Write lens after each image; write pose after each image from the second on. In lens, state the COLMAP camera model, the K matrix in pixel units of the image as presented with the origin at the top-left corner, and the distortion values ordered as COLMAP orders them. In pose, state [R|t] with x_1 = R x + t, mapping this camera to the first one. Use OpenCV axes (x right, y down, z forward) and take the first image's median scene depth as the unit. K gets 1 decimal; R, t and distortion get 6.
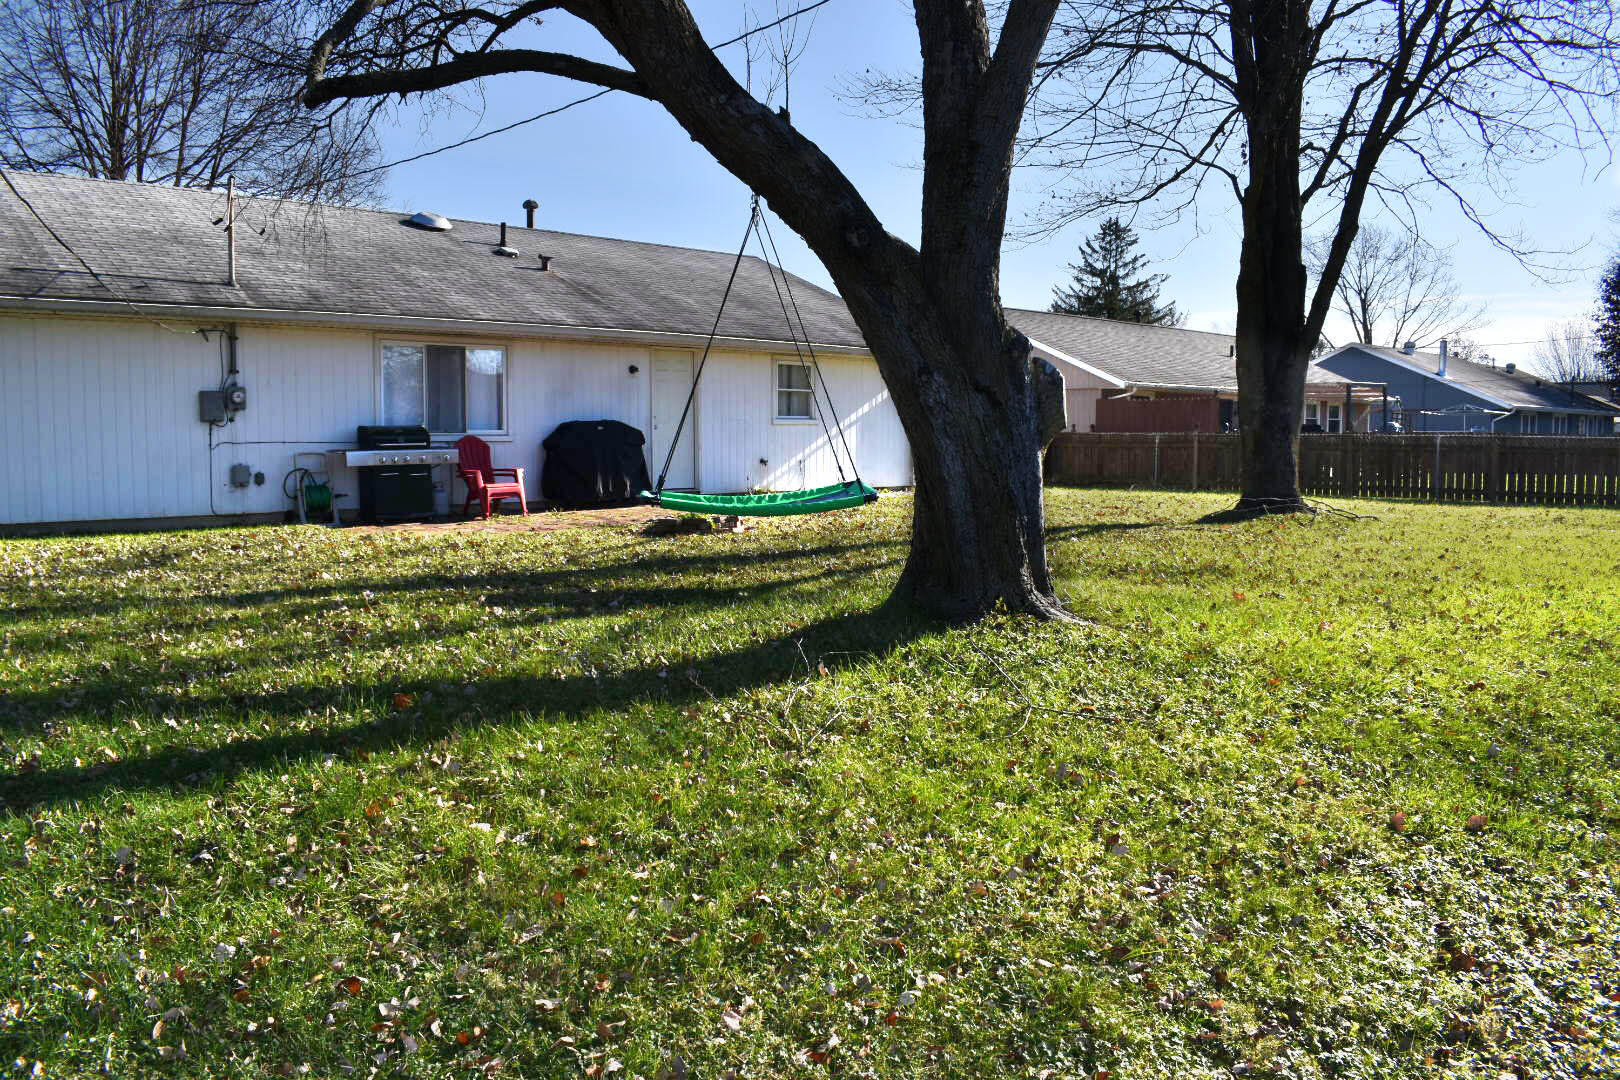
lens RADIAL K [[1270.9, 0, 810.0], [0, 1270.9, 538.6], [0, 0, 1]] dist [-0.003831, -0.001476]
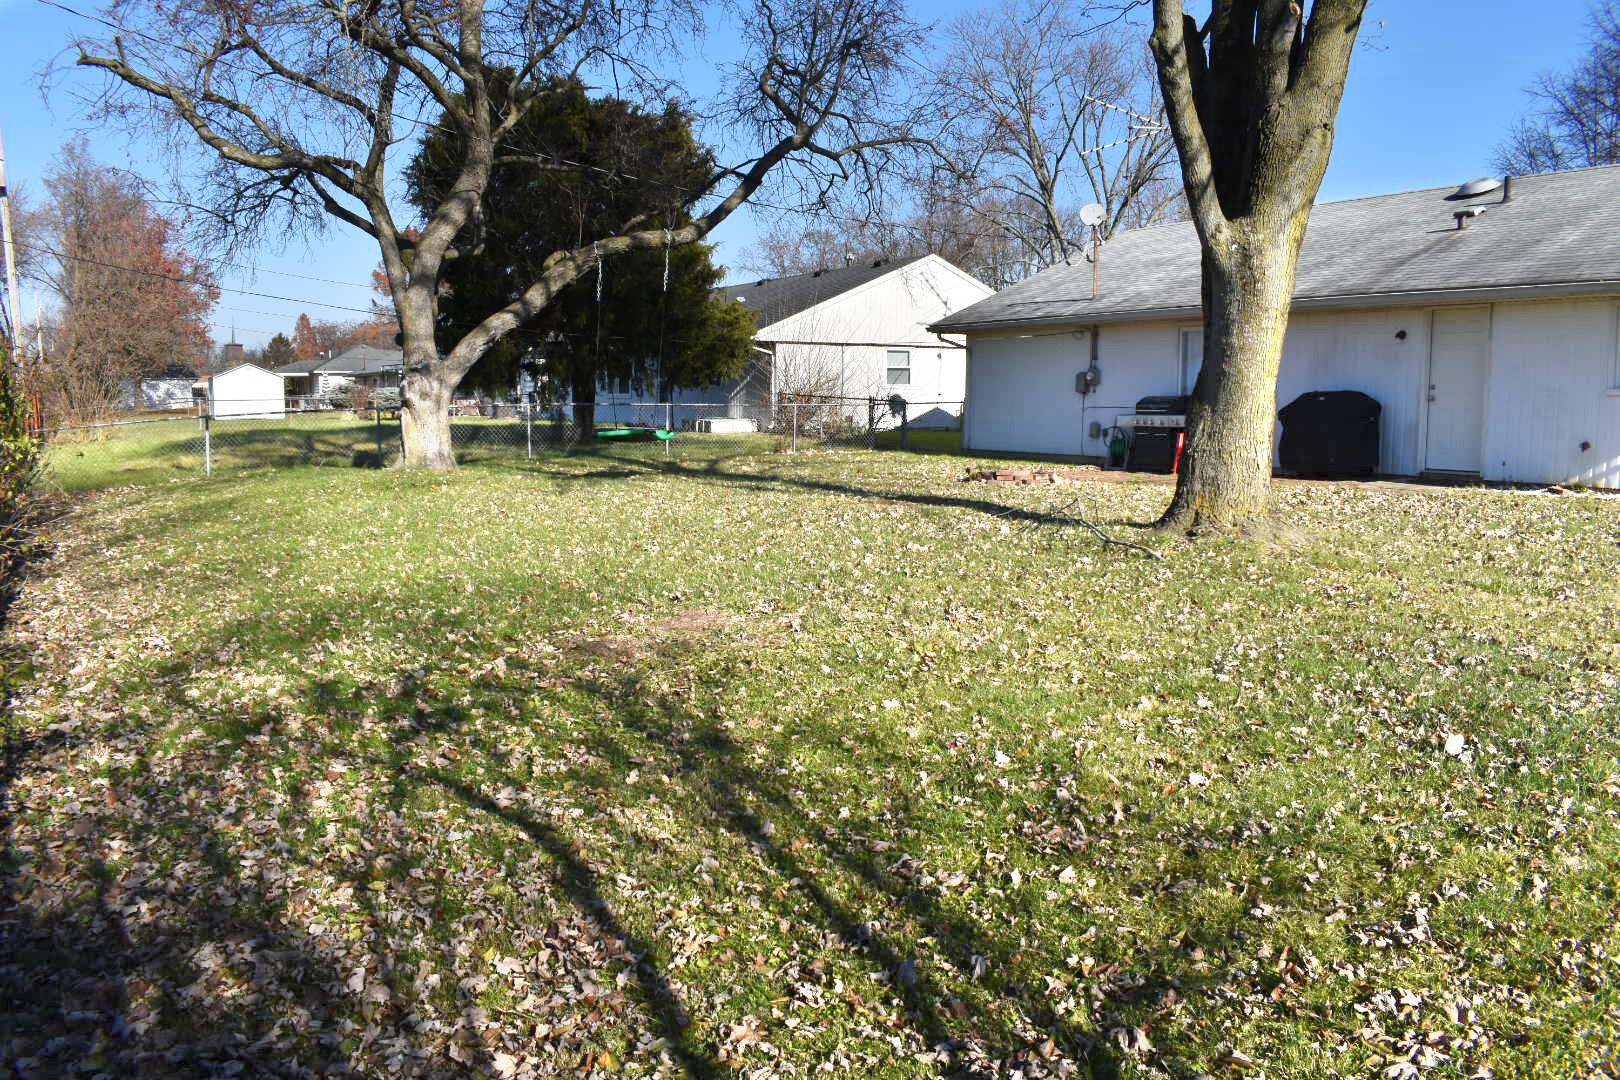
lens RADIAL K [[1270.9, 0, 809.8], [0, 1270.9, 539.4], [0, 0, 1]] dist [-0.003831, -0.001476]
pose [[-0.132047, 0.102619, -0.985917, 1.024810], [-0.103893, 0.987716, 0.116721, -0.061868], [0.985784, 0.117843, -0.119764, 0.867641]]
